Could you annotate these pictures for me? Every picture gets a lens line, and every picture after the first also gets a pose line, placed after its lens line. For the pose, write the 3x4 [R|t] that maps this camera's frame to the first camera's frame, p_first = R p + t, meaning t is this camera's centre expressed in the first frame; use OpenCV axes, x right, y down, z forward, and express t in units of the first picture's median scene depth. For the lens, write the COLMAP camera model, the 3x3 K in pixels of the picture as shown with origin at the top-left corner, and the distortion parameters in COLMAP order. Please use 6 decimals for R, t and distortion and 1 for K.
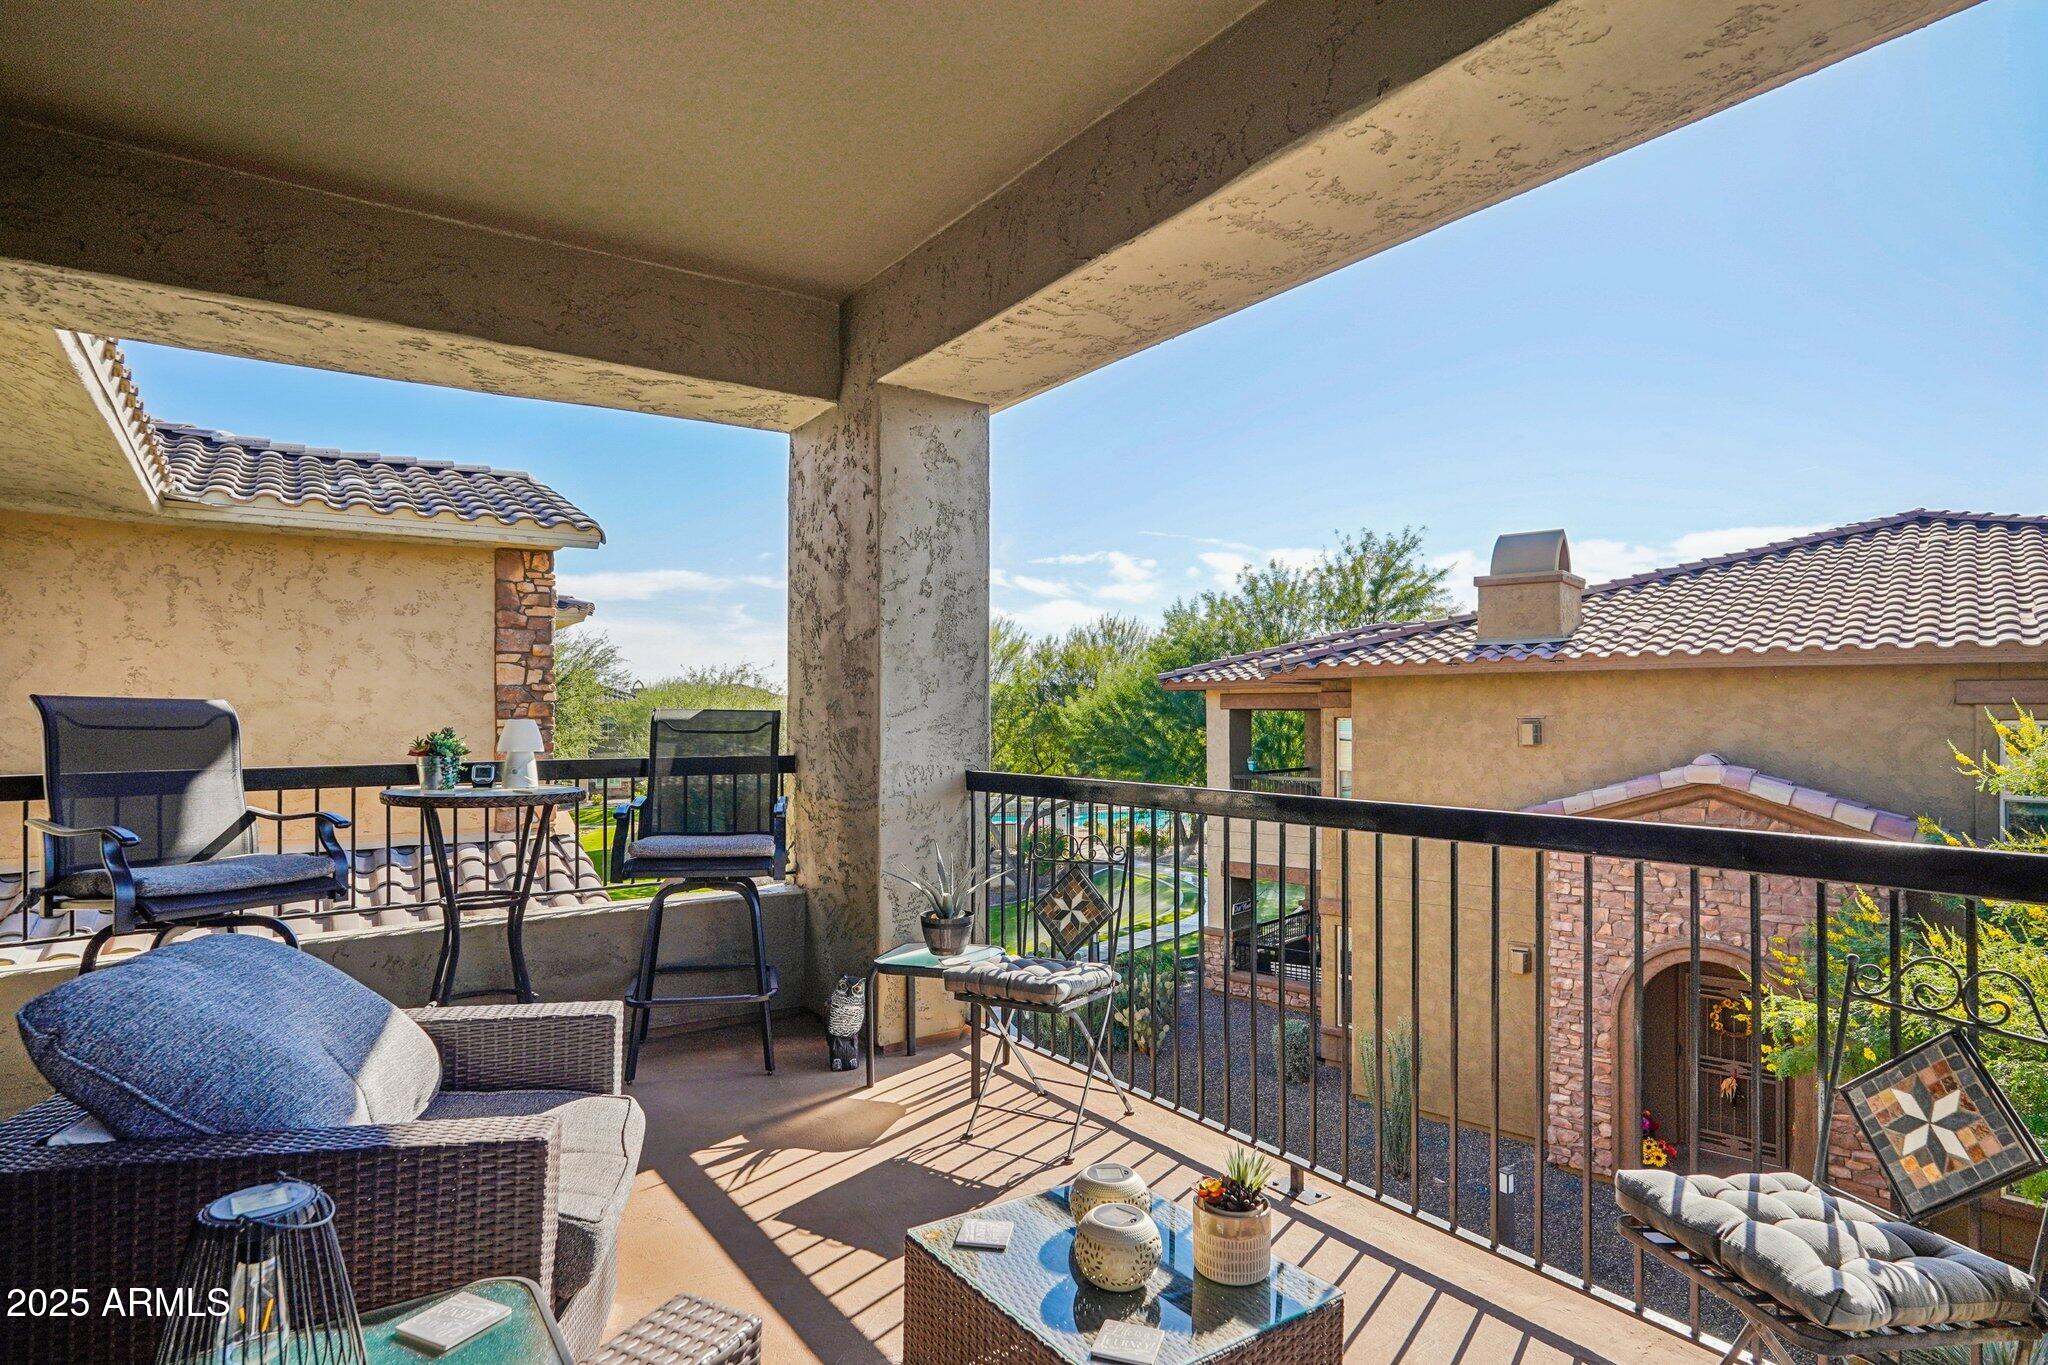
lens RADIAL K [[1092.9, 0, 1021.4], [0, 1092.9, 717.1], [0, 0, 1]] dist [-0.013036, 0.002026]
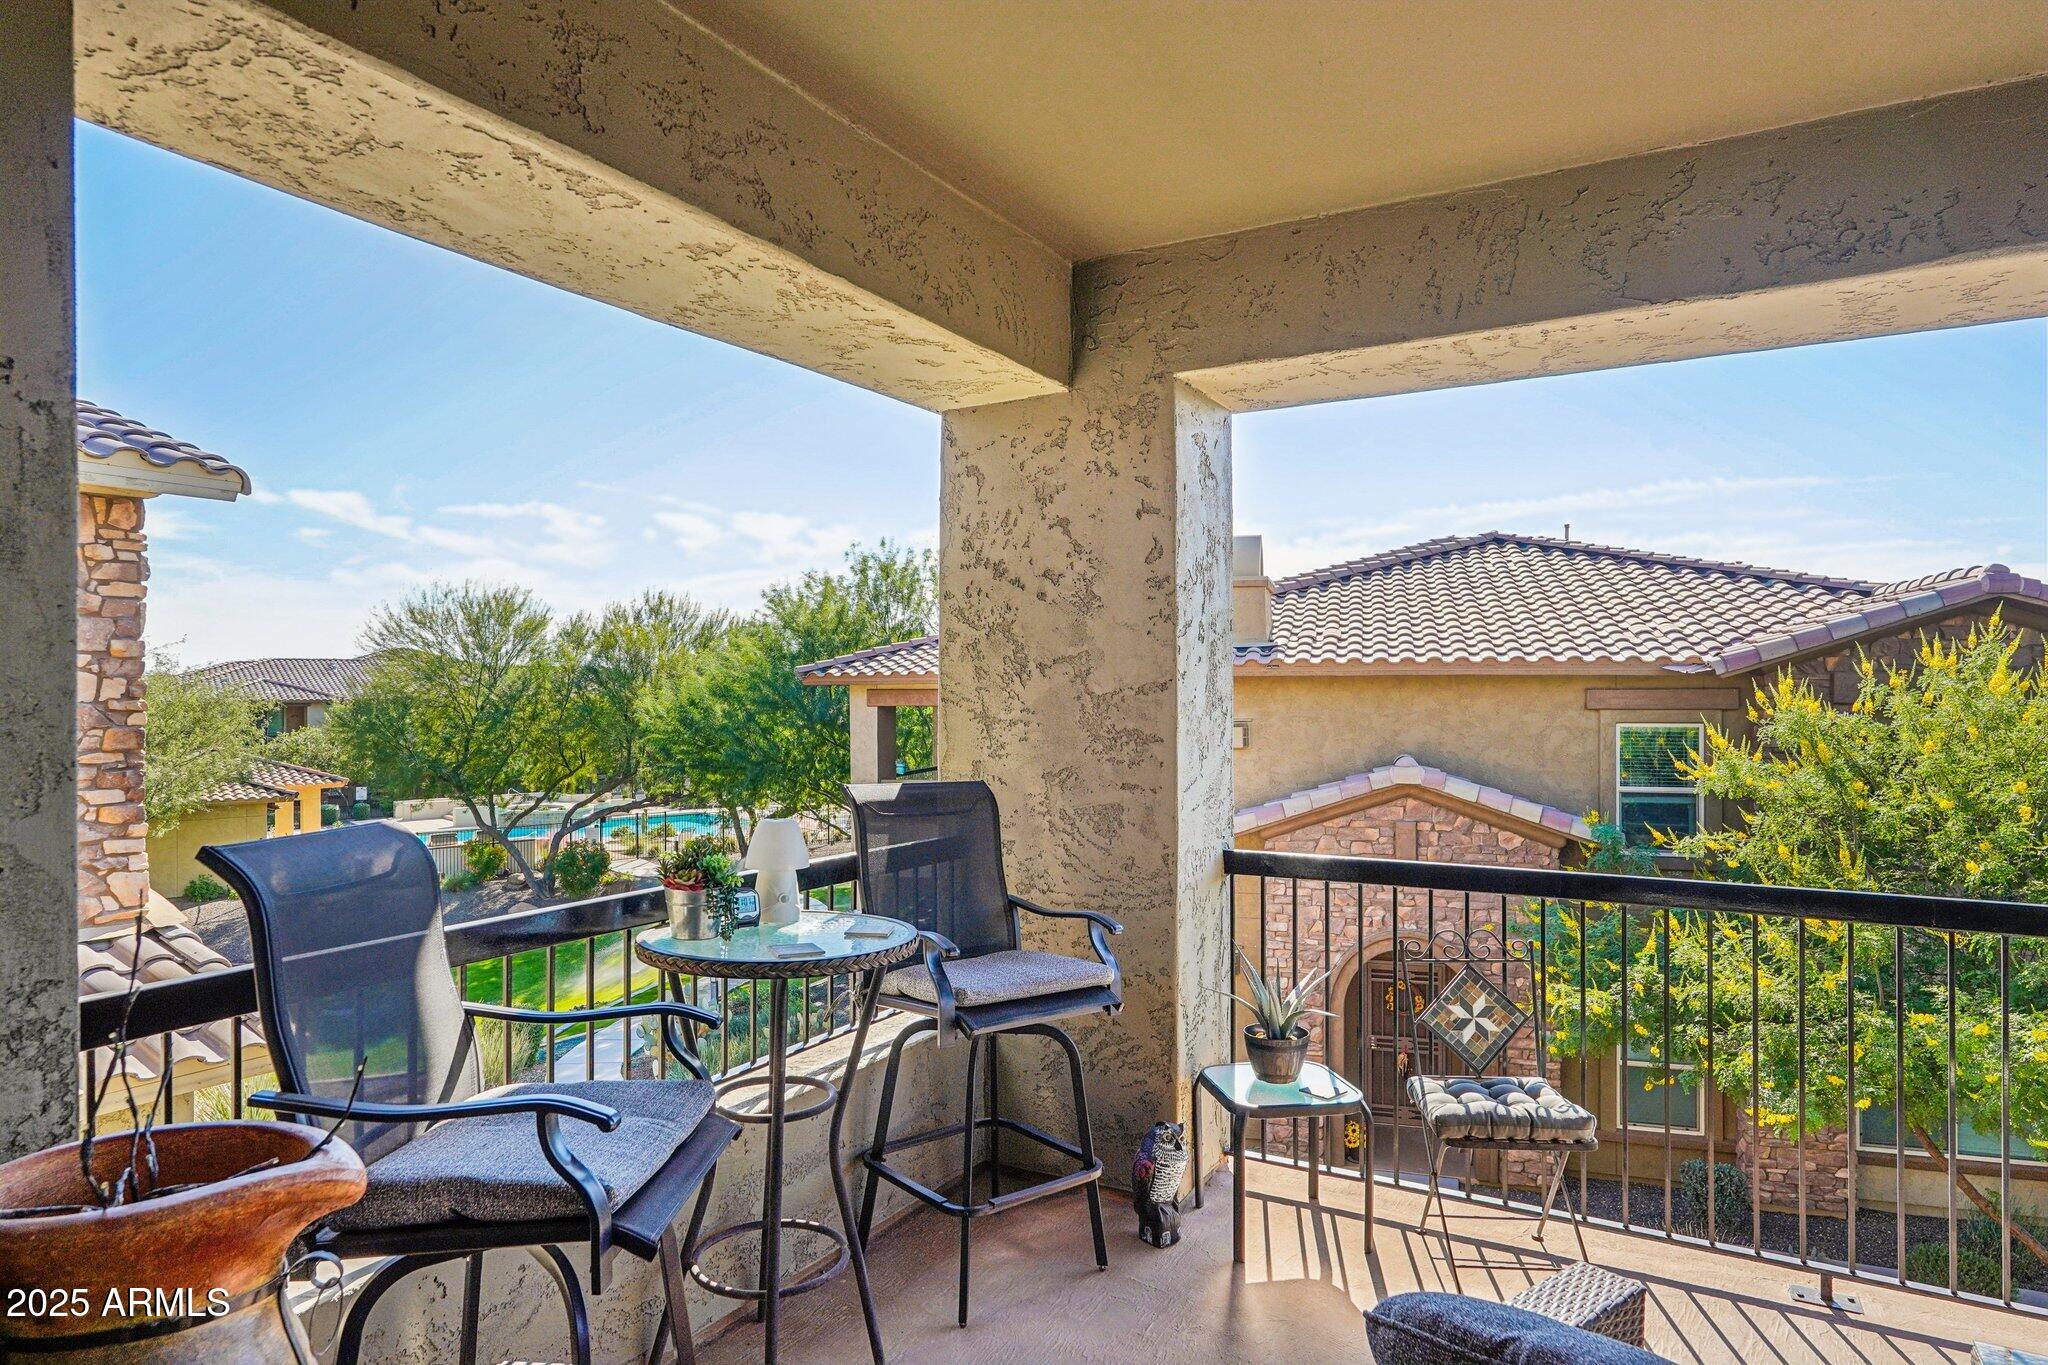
lens RADIAL K [[1209.8, 0, 1024.0], [0, 1209.8, 682.5], [0, 0, 1]] dist [-0.008323, -0.000778]
pose [[0.899880, 0.002065, 0.436133, -0.247278], [0.002857, 0.999939, -0.010630, -0.029090], [-0.436128, 0.010812, 0.899819, 0.100351]]
